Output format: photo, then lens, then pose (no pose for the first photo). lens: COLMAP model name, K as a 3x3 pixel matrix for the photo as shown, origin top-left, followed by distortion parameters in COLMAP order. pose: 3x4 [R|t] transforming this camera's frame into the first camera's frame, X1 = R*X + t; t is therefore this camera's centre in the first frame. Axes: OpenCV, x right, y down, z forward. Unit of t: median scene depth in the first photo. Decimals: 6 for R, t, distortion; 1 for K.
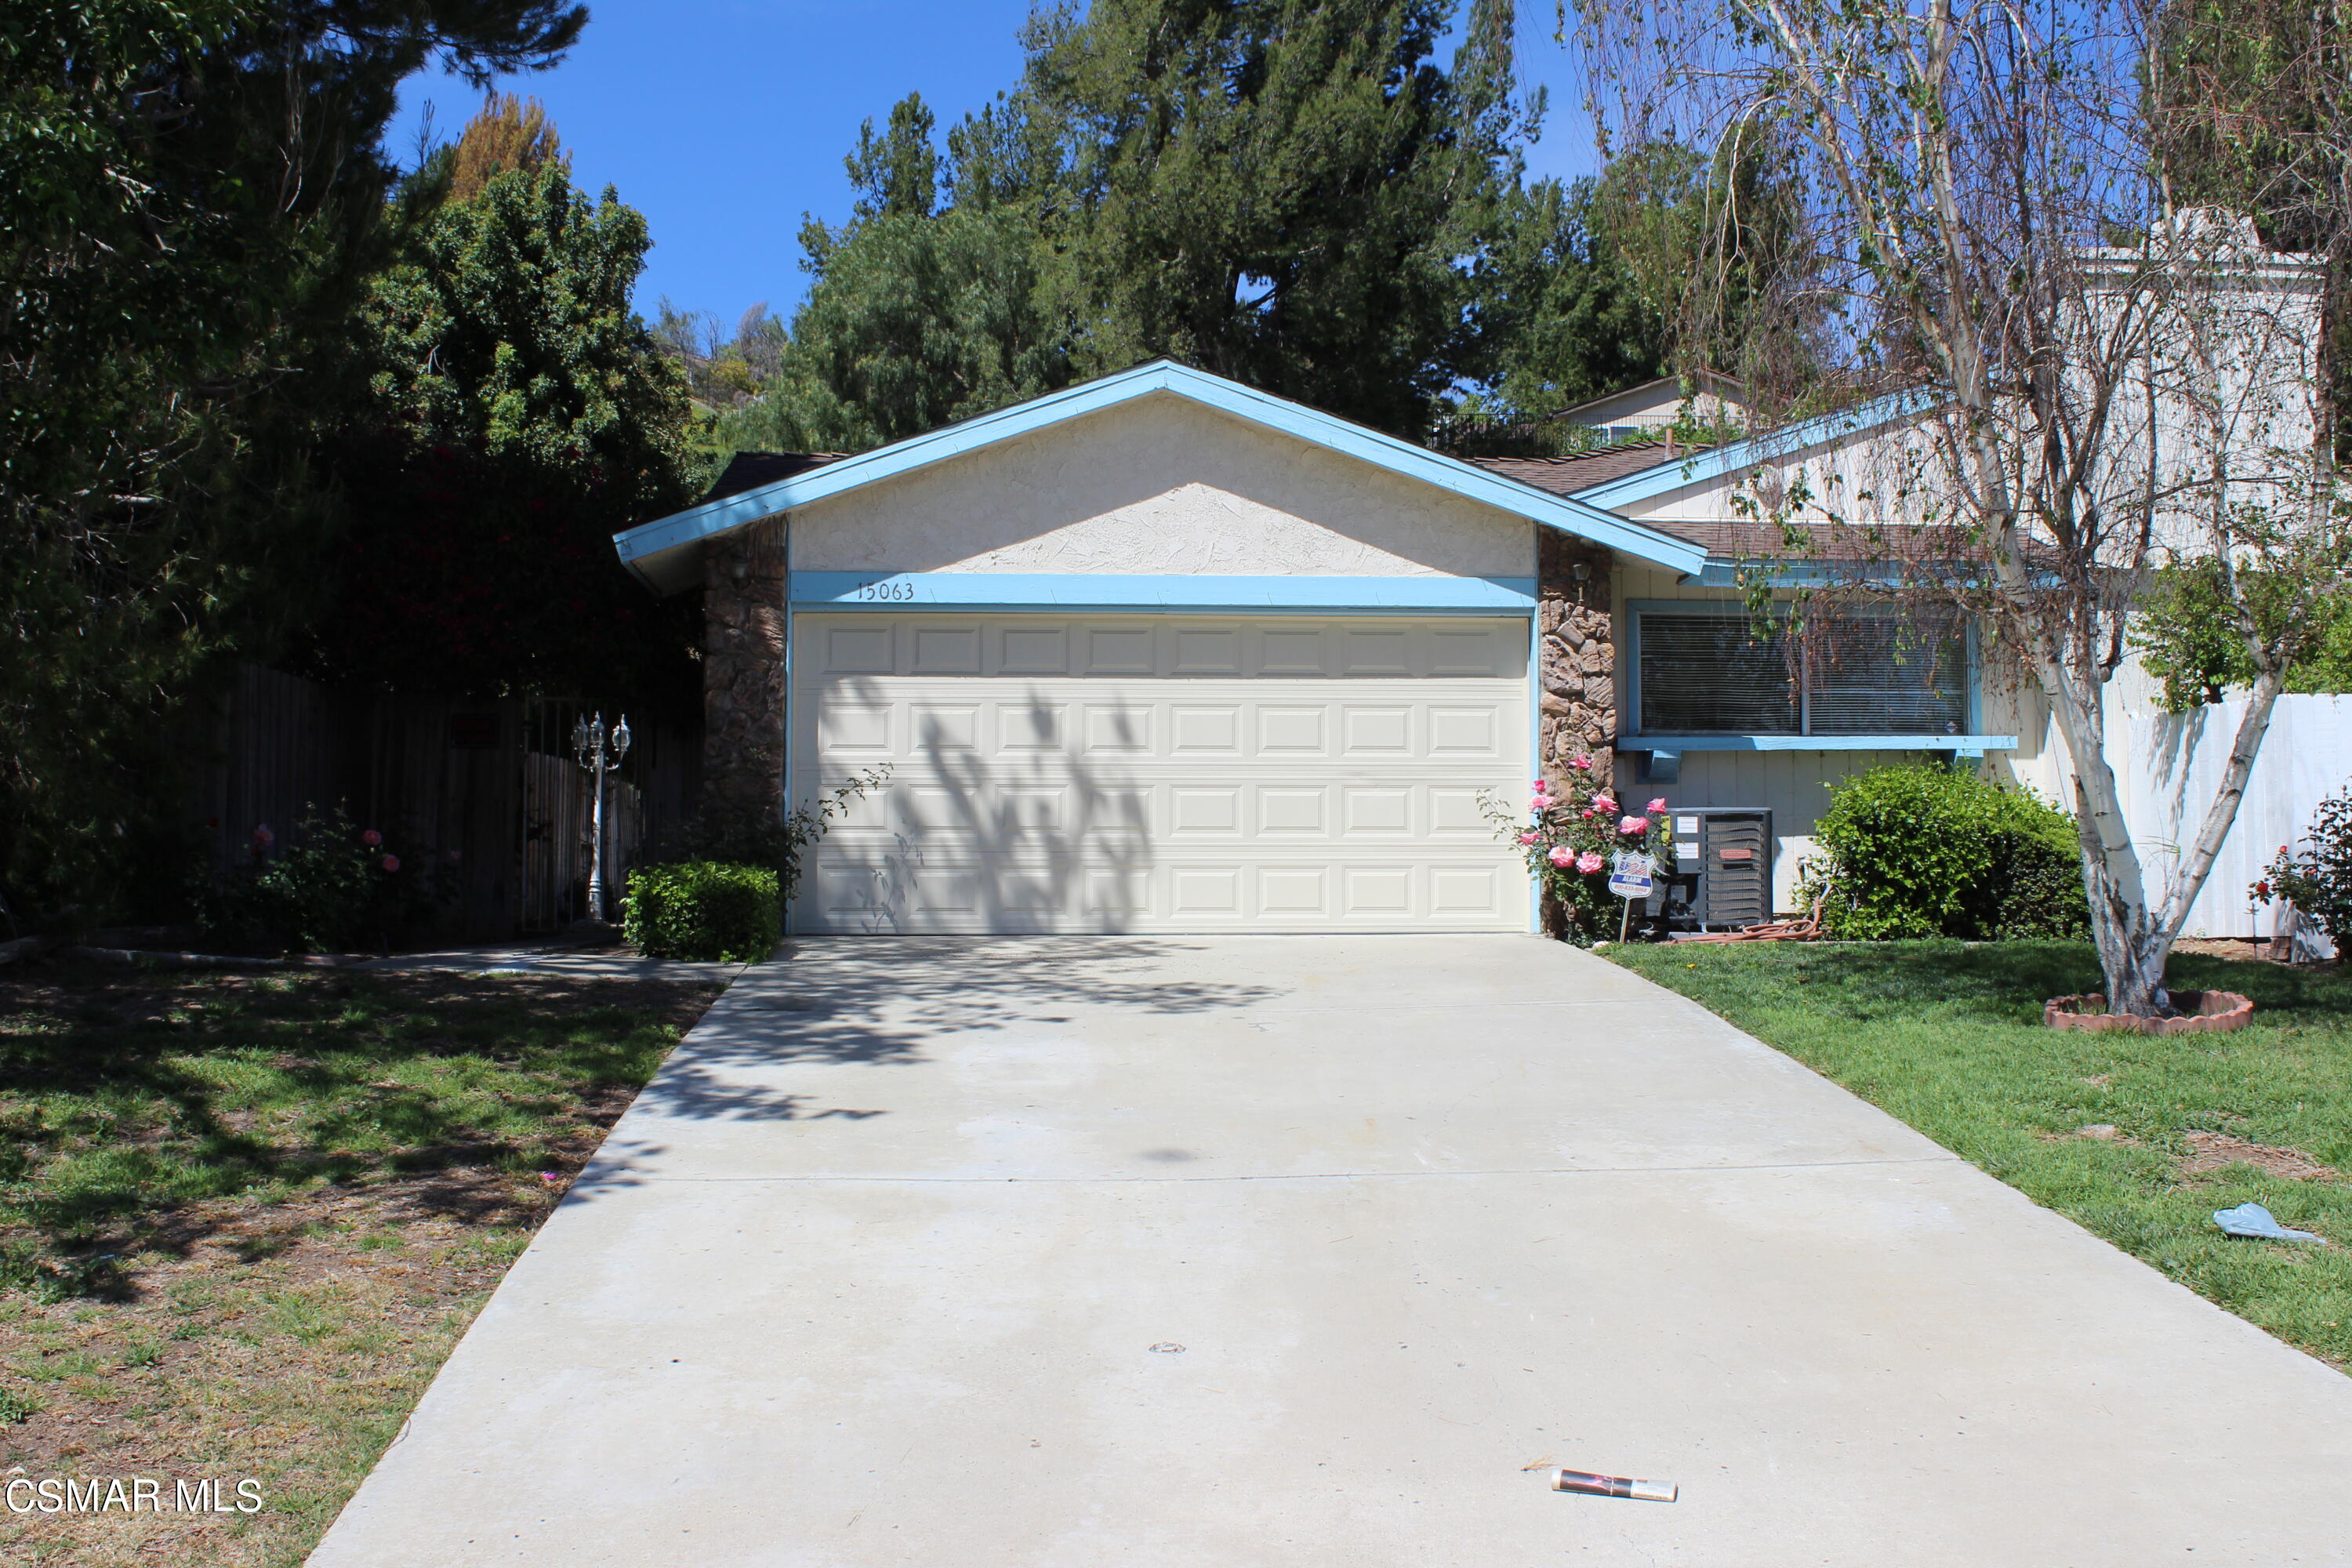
lens RADIAL K [[2435.5, 0, 1175.6], [0, 2435.5, 778.0], [0, 0, 1]] dist [-0.110393, 0.000000]
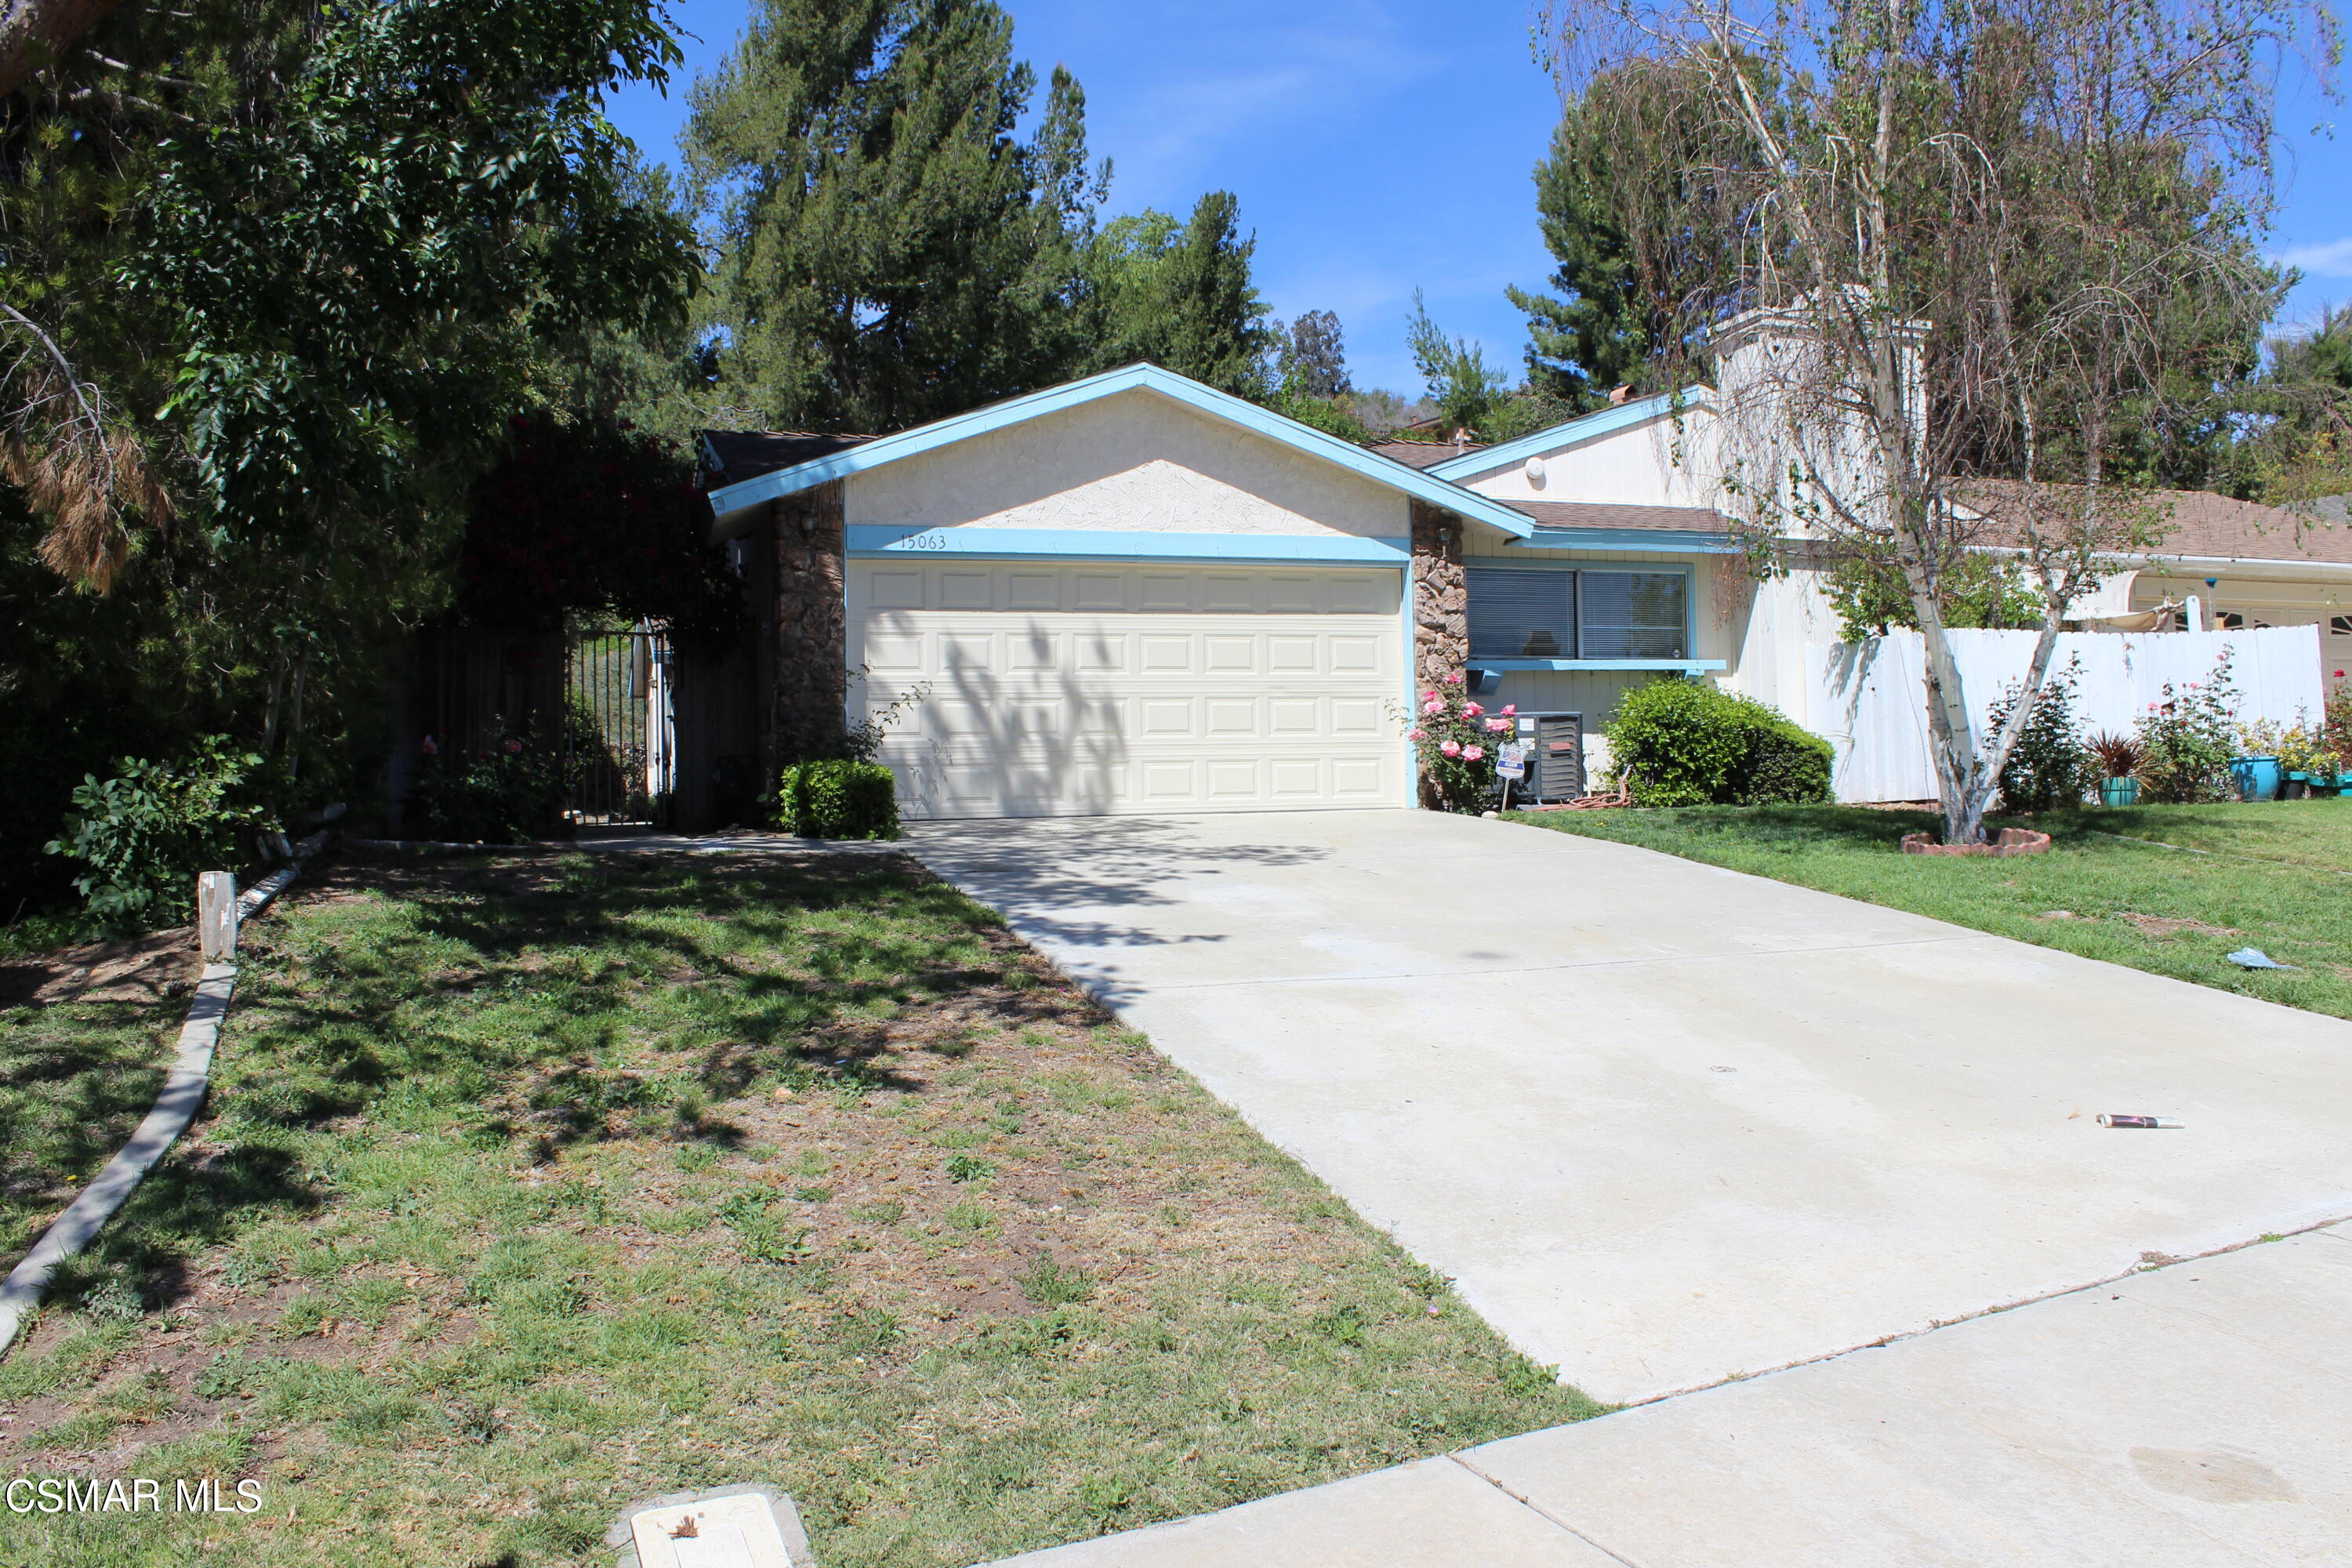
lens RADIAL K [[1963.2, 0, 1174.2], [0, 1963.2, 804.4], [0, 0, 1]] dist [-0.160139, 0.128438]
pose [[0.969391, -0.019265, 0.244767, -0.238102], [0.008120, 0.998887, 0.046462, 0.011413], [-0.245389, -0.043052, 0.968468, 0.000015]]
